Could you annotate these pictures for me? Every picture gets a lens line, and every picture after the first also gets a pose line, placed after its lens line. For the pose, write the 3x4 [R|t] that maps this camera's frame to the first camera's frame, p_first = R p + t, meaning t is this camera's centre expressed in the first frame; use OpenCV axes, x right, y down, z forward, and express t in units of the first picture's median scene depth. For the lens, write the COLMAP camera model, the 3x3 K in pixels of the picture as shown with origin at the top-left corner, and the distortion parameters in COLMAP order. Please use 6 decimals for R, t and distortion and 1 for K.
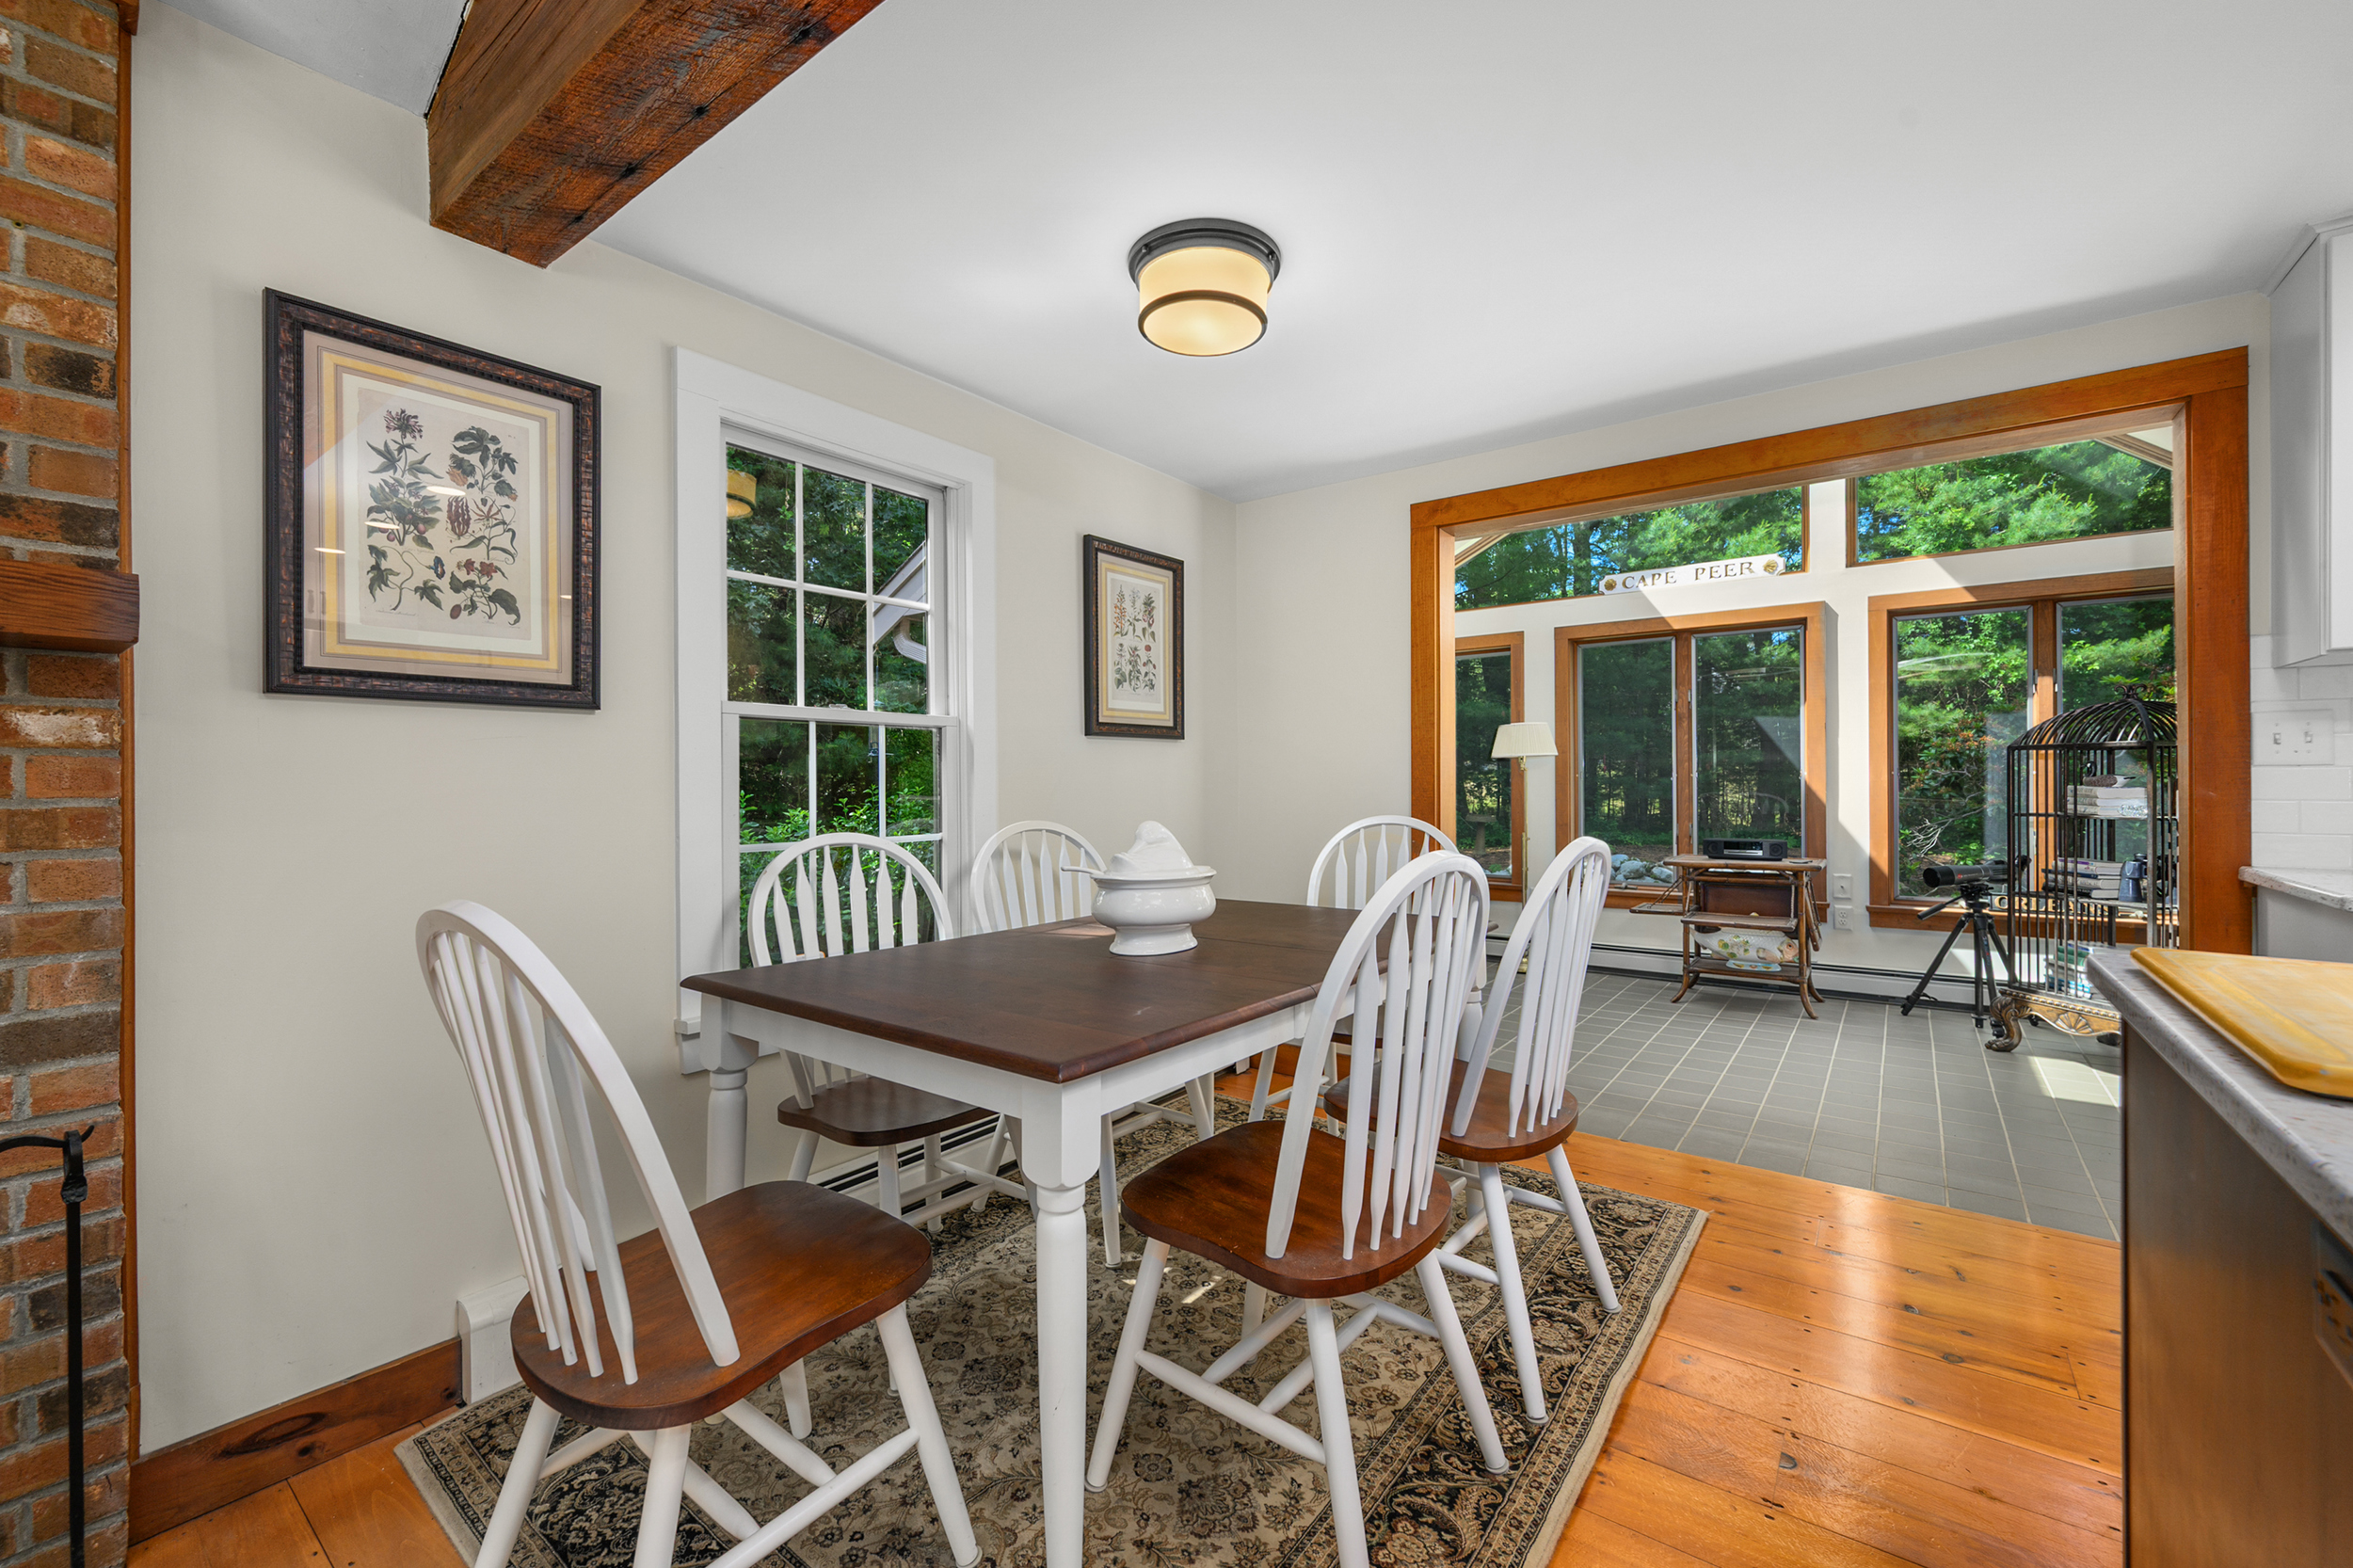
lens RADIAL K [[972.8, 0, 1234.3], [0, 972.8, 764.3], [0, 0, 1]] dist [-0.000491, 0.000149]
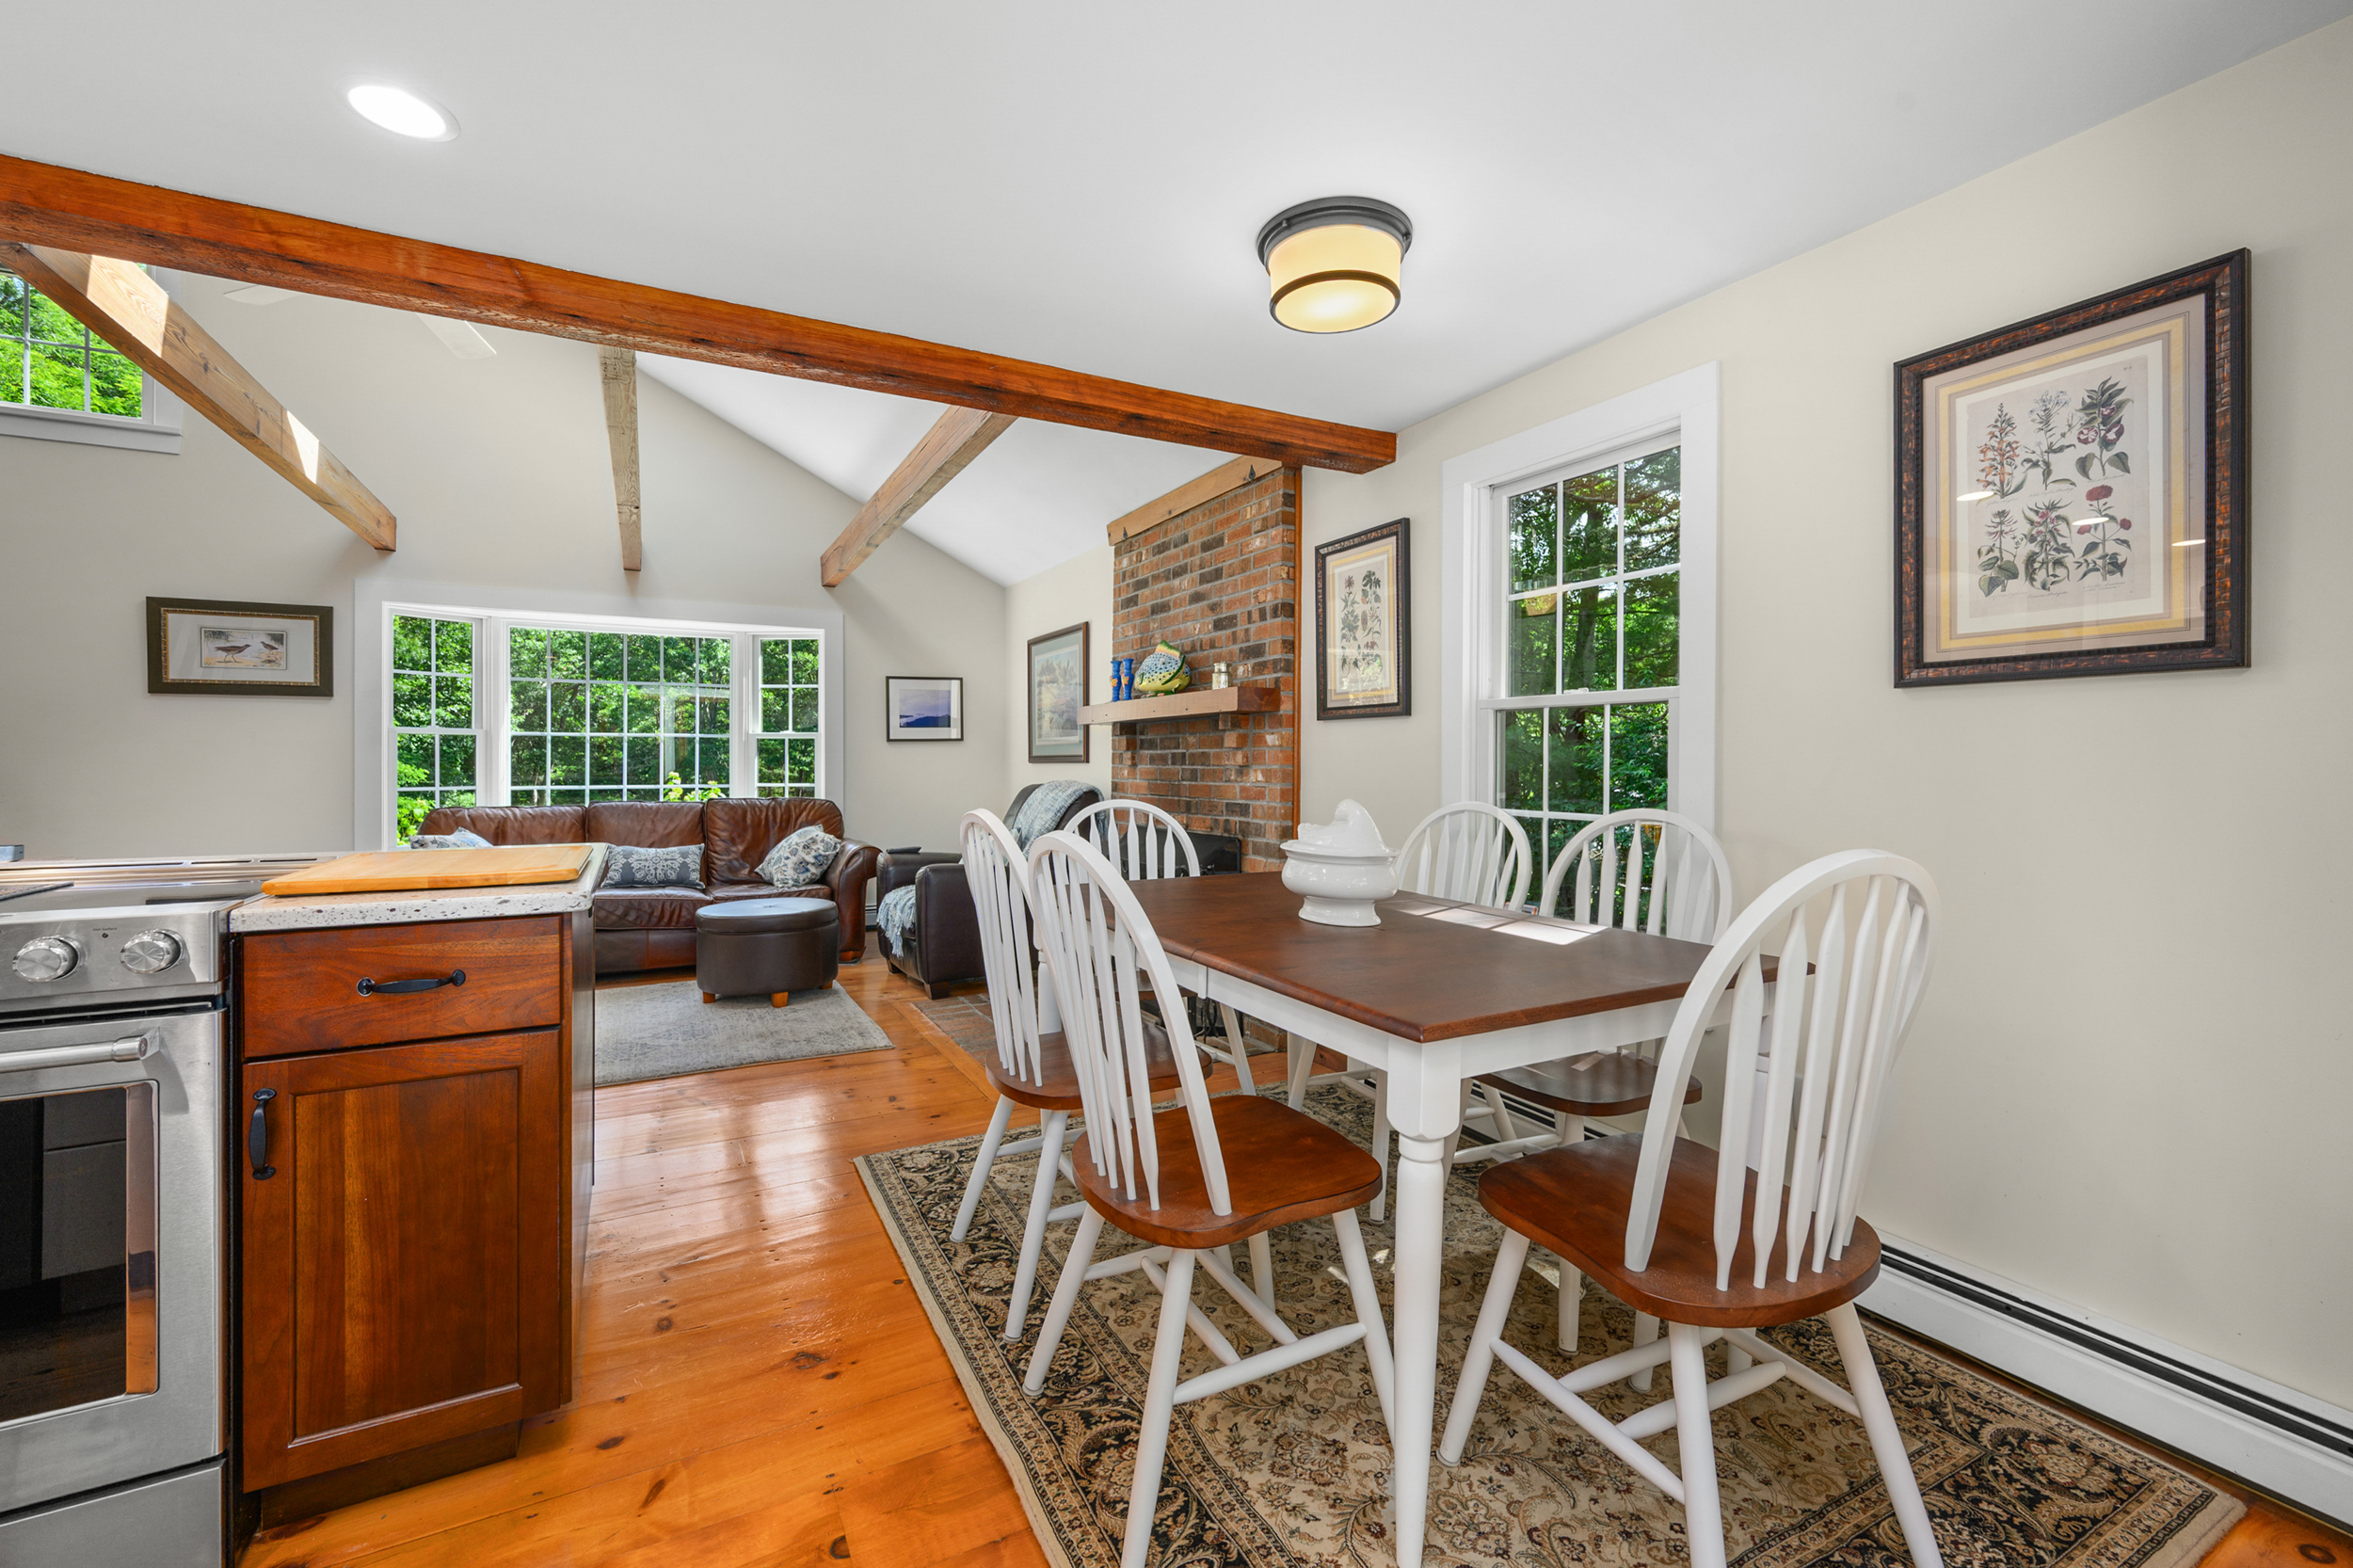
lens RADIAL K [[972.8, 0, 1182.4], [0, 972.8, 779.4], [0, 0, 1]] dist [-0.000491, 0.000149]
pose [[-0.444027, 0.017369, -0.895845, 0.754811], [0.012462, 0.999835, 0.013208, 0.020189], [0.895927, -0.005300, -0.444170, 1.055993]]
